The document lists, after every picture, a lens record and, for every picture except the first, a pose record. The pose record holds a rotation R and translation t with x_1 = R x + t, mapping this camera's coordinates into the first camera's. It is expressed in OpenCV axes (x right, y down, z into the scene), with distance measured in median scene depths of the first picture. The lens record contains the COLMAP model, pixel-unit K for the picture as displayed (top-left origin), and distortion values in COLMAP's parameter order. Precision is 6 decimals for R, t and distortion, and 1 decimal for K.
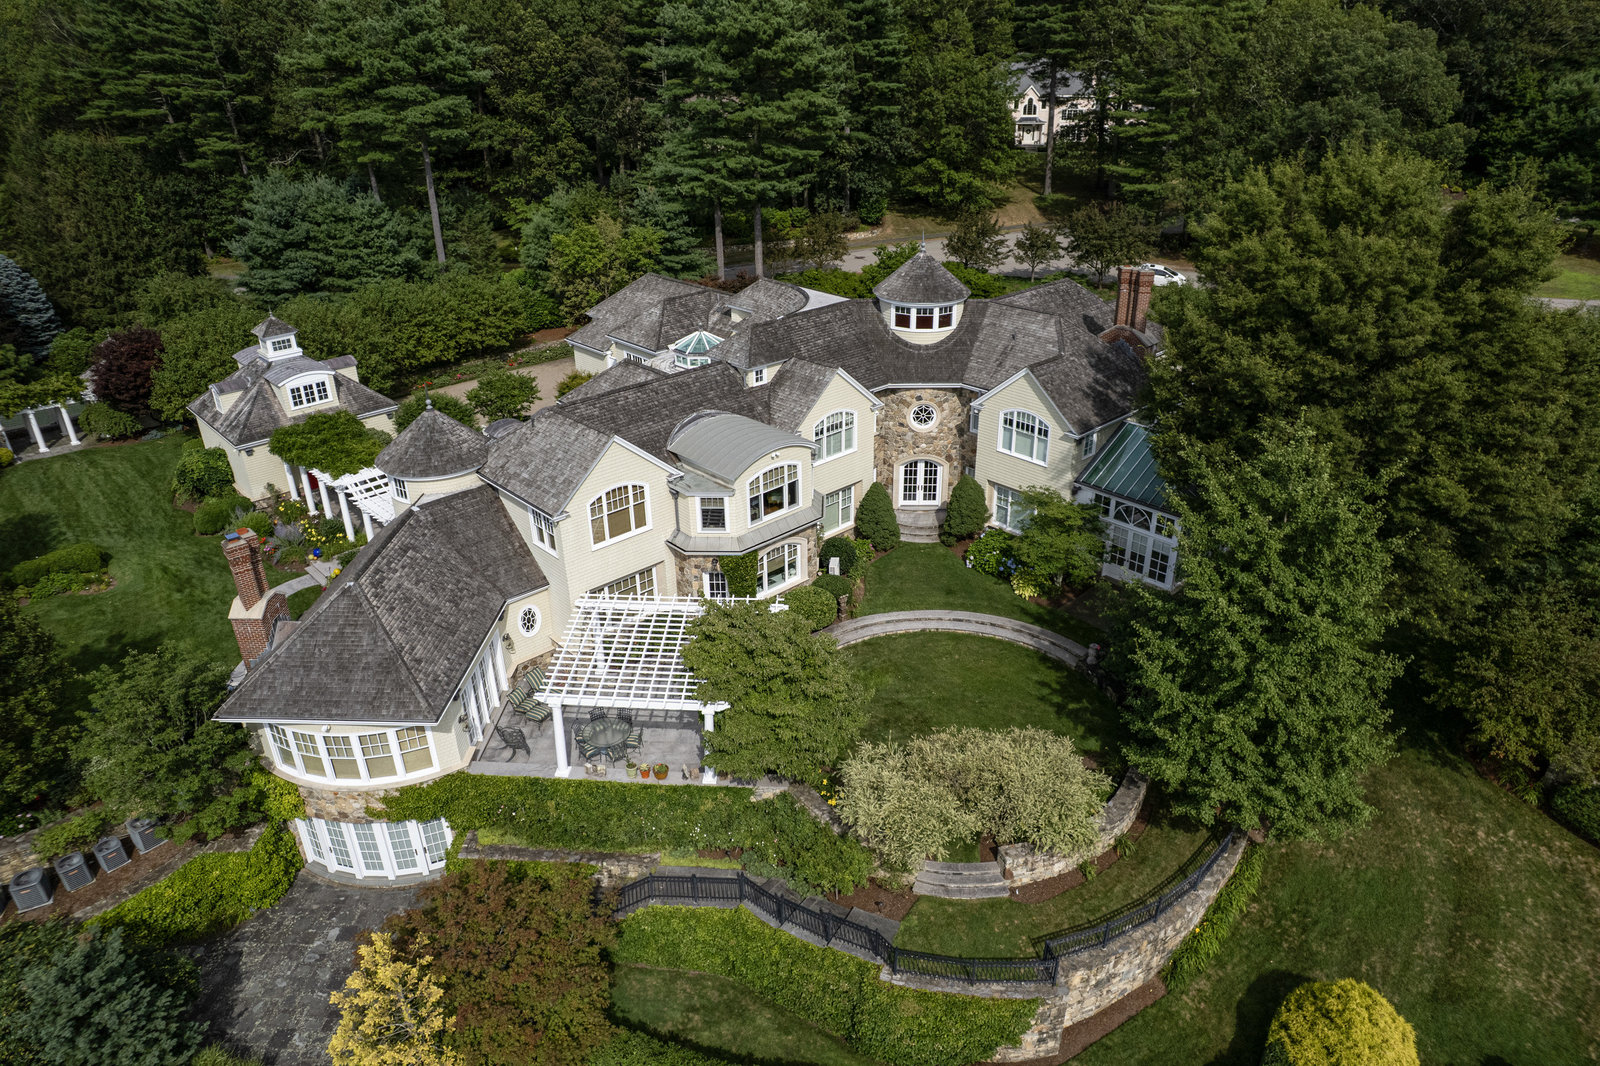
lens RADIAL K [[1026.6, 0, 811.1], [0, 1026.6, 531.6], [0, 0, 1]] dist [-0.077609, 0.072366]
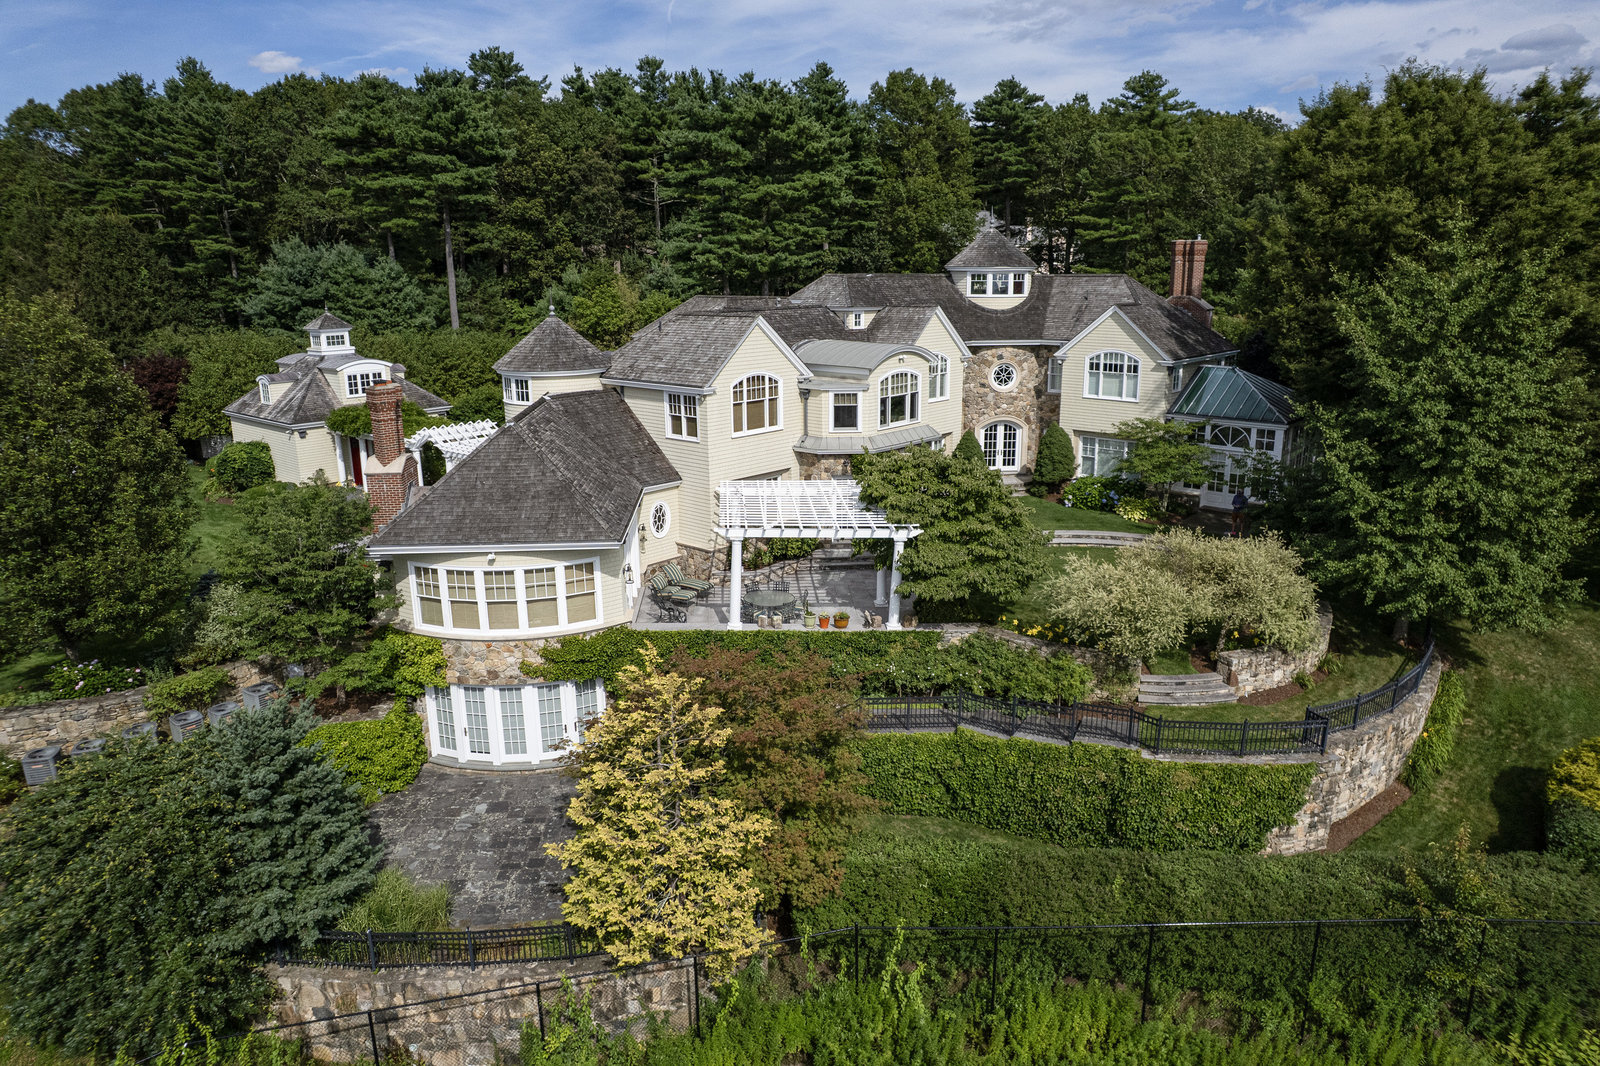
lens RADIAL K [[1026.6, 0, 811.1], [0, 1026.6, 531.6], [0, 0, 1]] dist [-0.077609, 0.072366]
pose [[0.995384, -0.020622, 0.093730, -0.184035], [0.039528, 0.978050, -0.204589, 0.244311], [-0.087453, 0.207350, 0.974350, 0.050042]]
